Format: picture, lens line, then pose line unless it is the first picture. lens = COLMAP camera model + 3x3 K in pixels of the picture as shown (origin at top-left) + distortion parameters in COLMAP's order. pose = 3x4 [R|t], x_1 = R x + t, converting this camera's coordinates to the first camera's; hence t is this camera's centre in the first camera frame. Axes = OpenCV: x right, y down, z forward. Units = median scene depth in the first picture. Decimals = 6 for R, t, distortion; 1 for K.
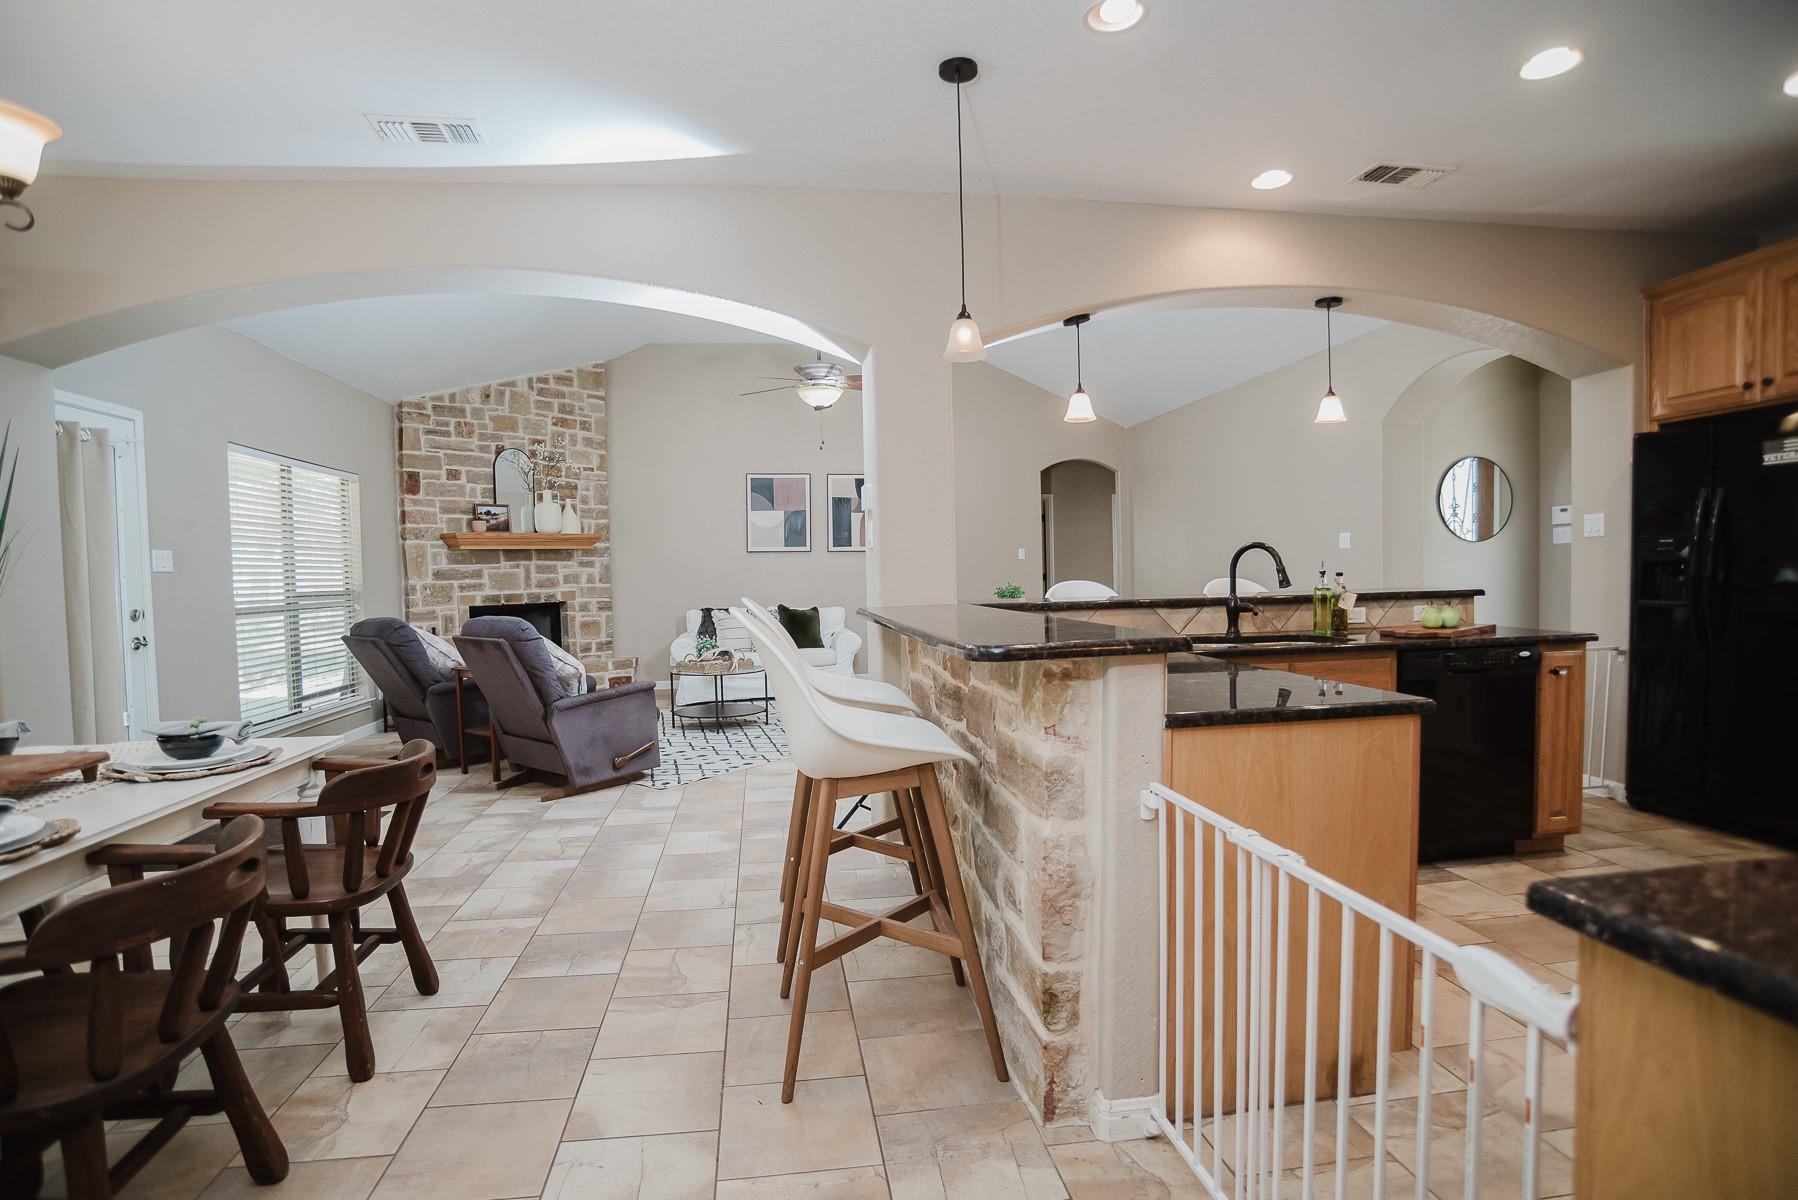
lens RADIAL K [[915.3, 0, 887.4], [0, 915.3, 610.5], [0, 0, 1]] dist [-0.098865, 0.045070]
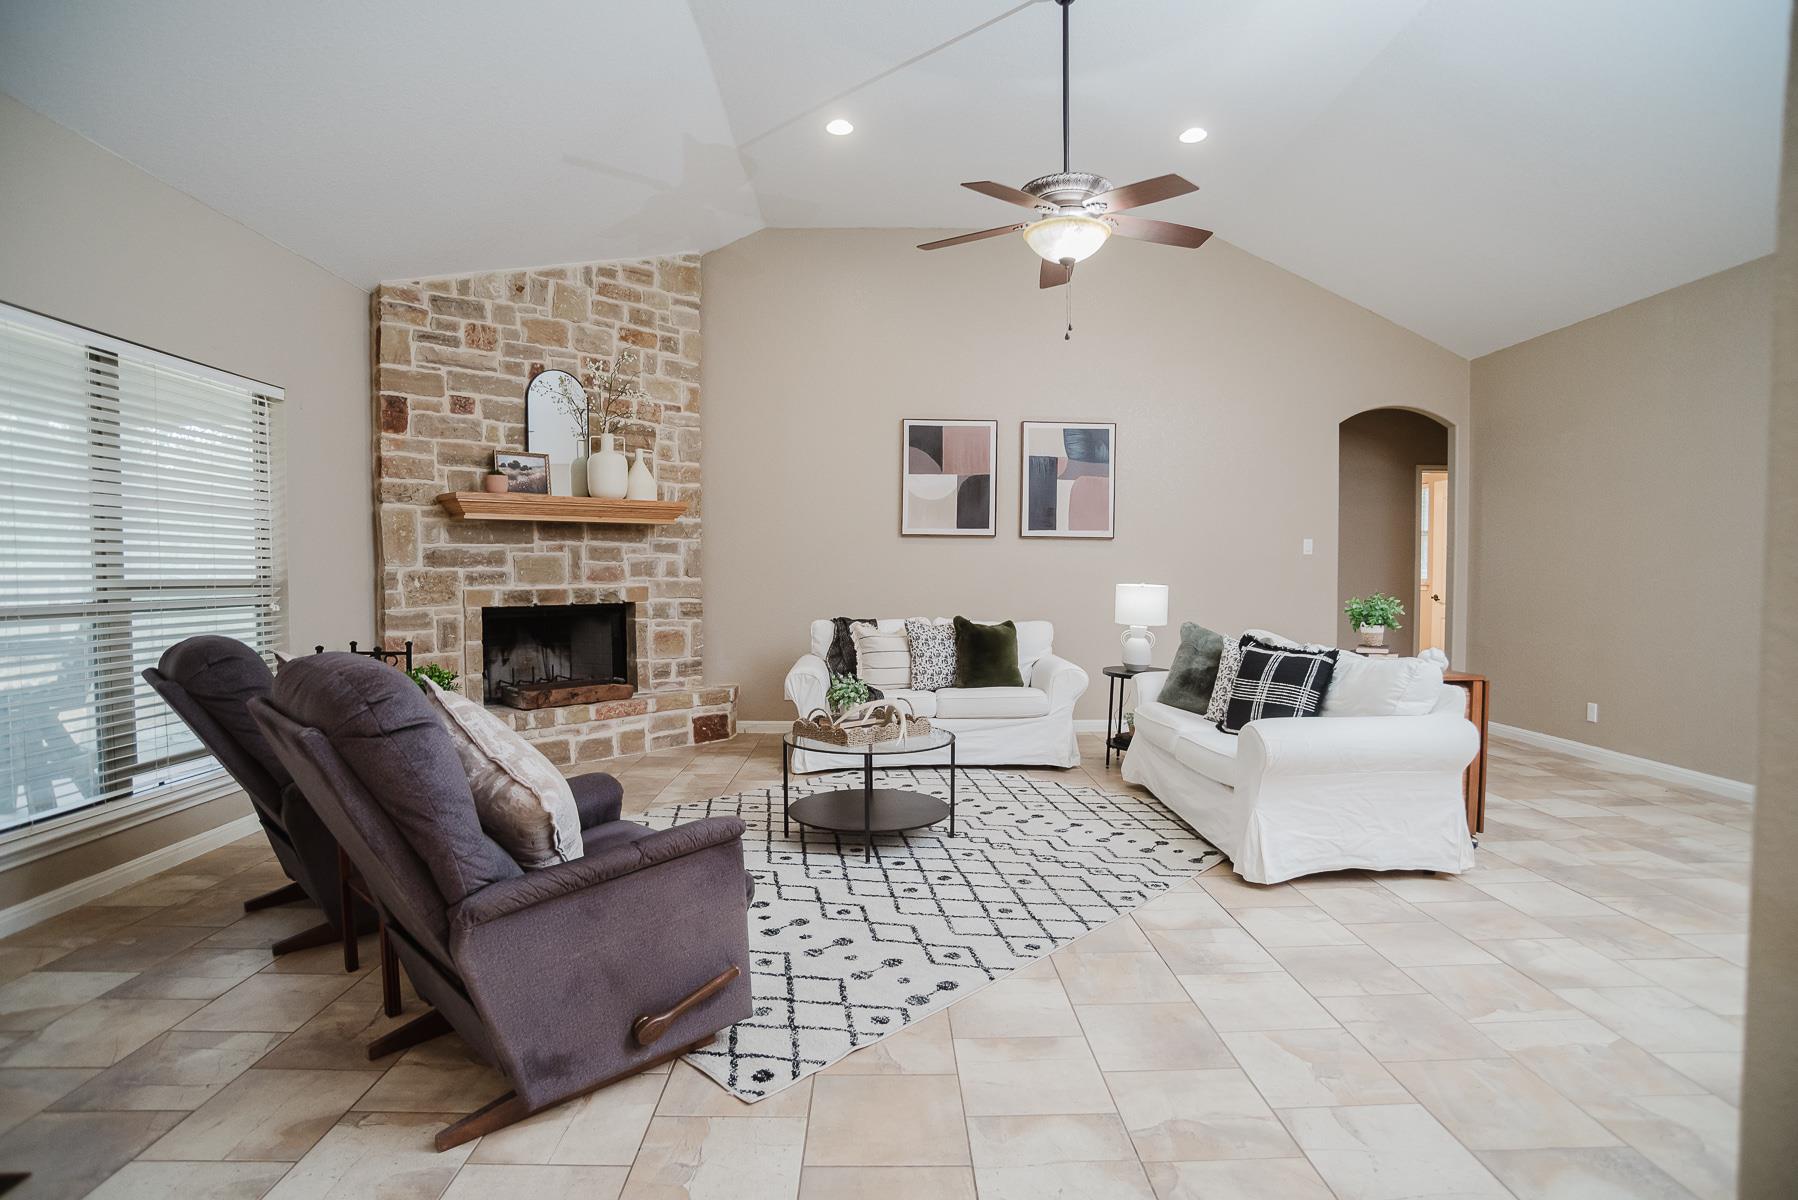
lens RADIAL K [[915.3, 0, 891.8], [0, 915.3, 610.9], [0, 0, 1]] dist [-0.098865, 0.045070]
pose [[0.992417, 0.026118, -0.120107, -0.097461], [-0.025888, 0.999659, 0.003474, -0.012876], [0.120157, -0.000339, 0.992755, 0.411815]]
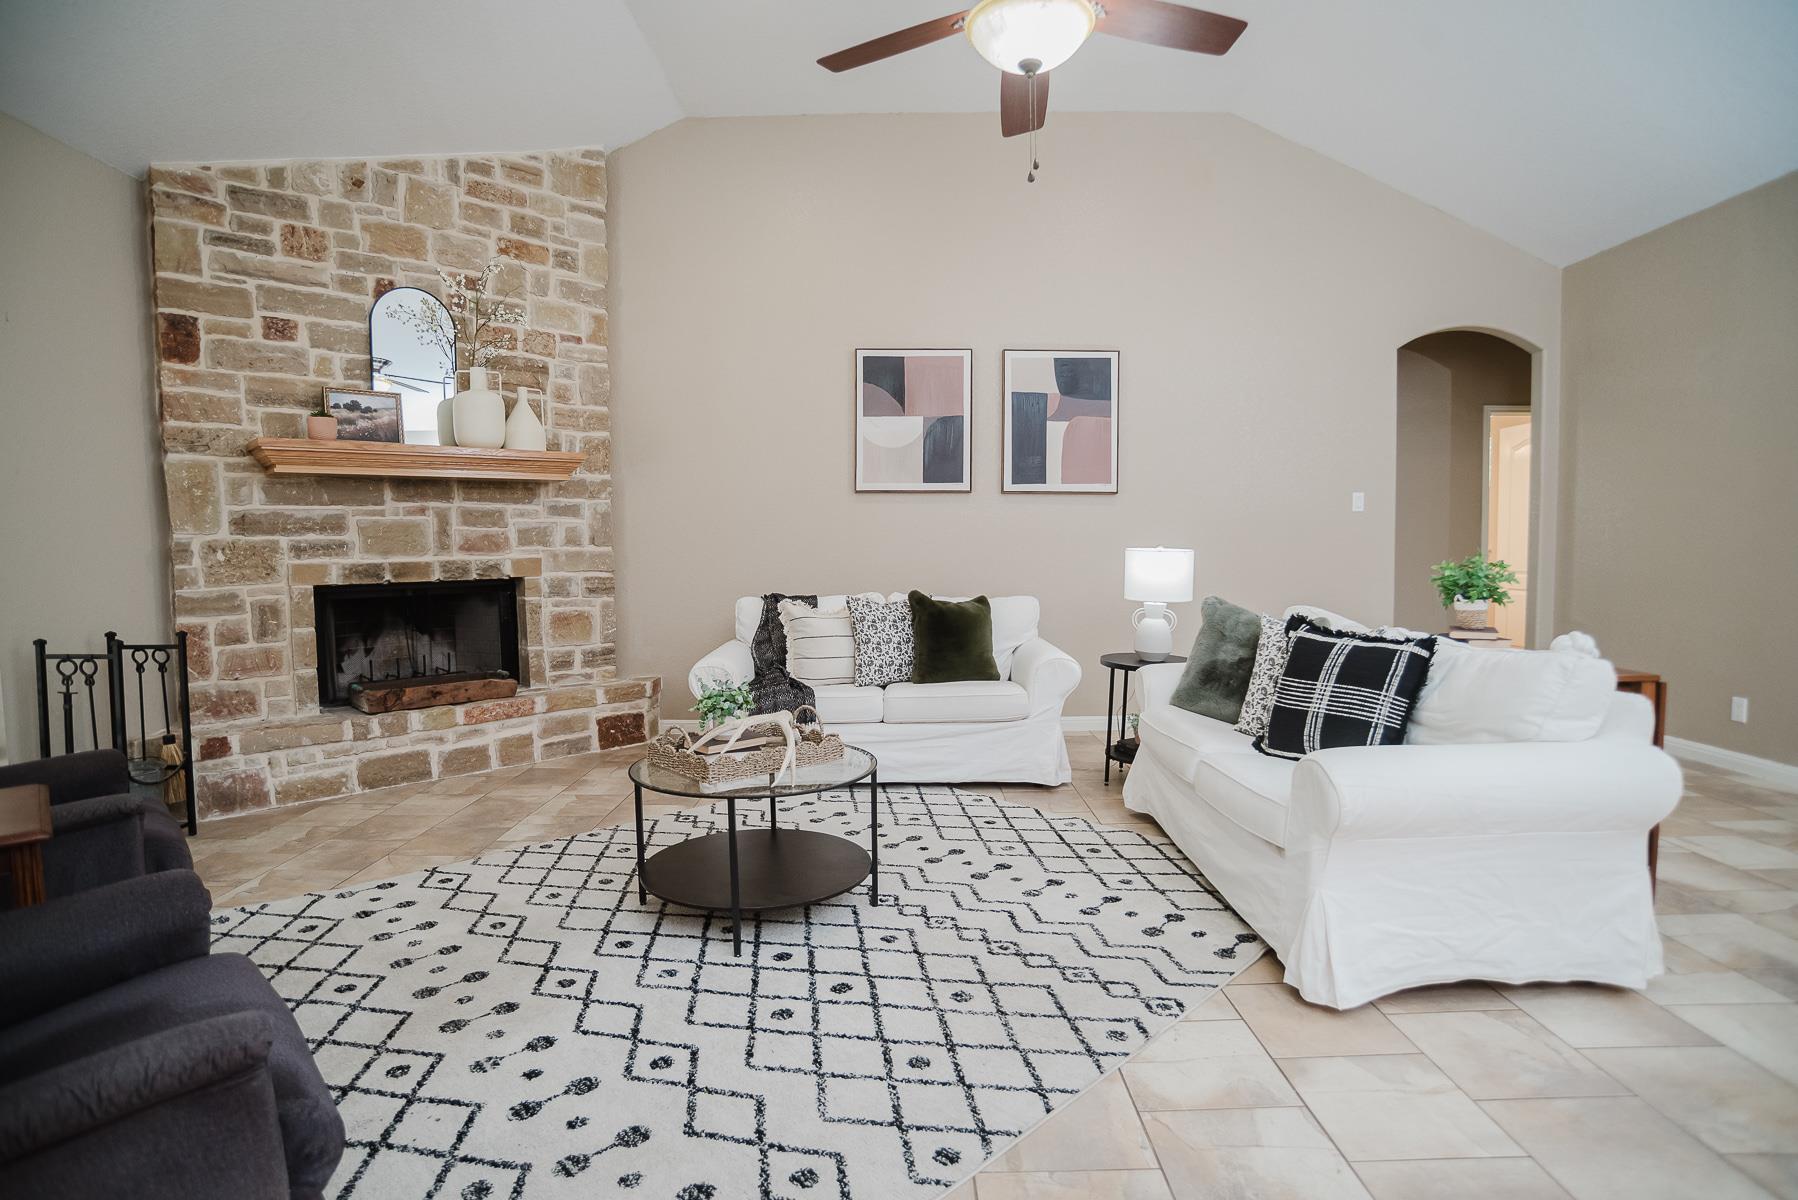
lens RADIAL K [[915.3, 0, 890.8], [0, 915.3, 608.7], [0, 0, 1]] dist [-0.098865, 0.045070]
pose [[0.990056, 0.020947, -0.139107, -0.067996], [-0.017063, 0.999432, 0.029059, -0.012706], [0.139637, -0.026396, 0.989851, 0.573966]]
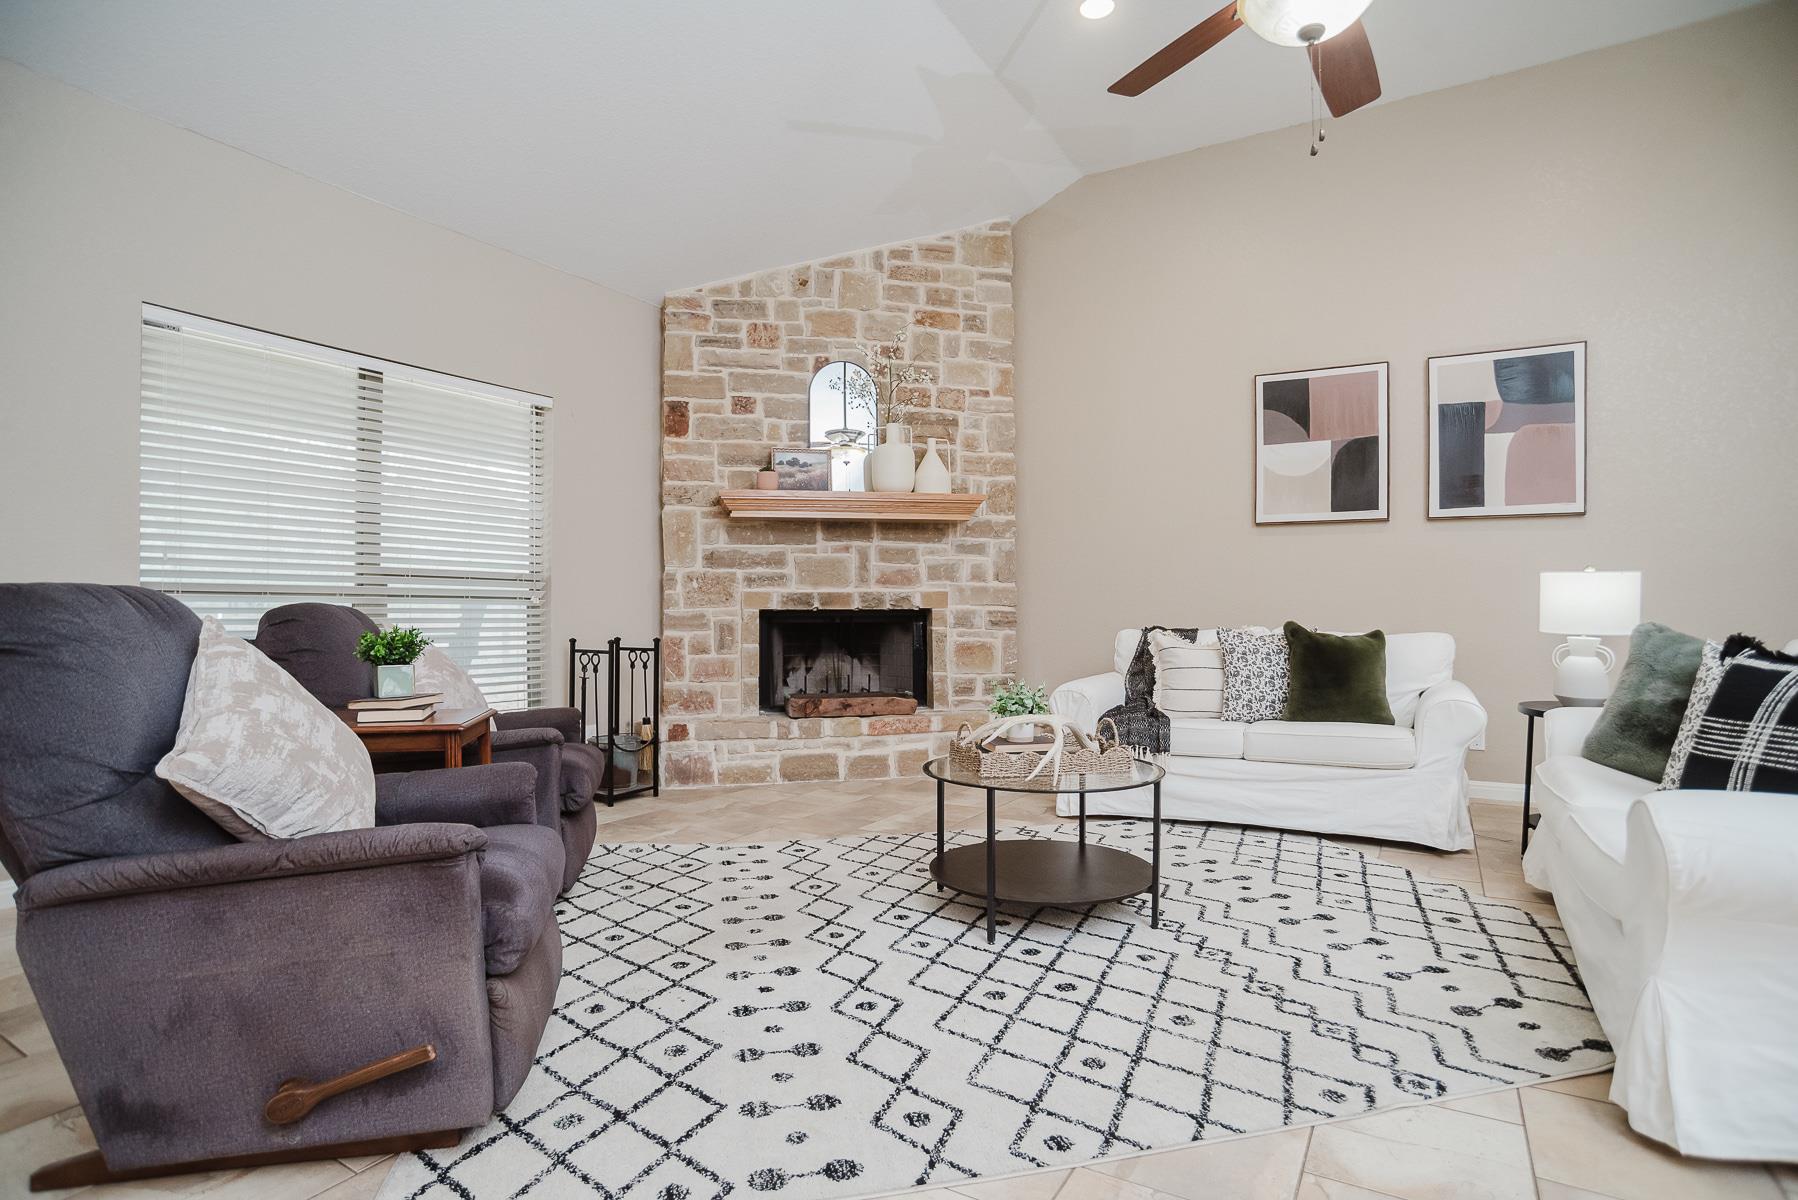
lens RADIAL K [[915.3, 0, 888.7], [0, 915.3, 609.6], [0, 0, 1]] dist [-0.098865, 0.045070]
pose [[0.773505, 0.017318, -0.633553, 0.014851], [-0.041612, 0.998857, -0.023501, 0.007030], [0.632422, 0.044542, 0.773342, 0.593130]]
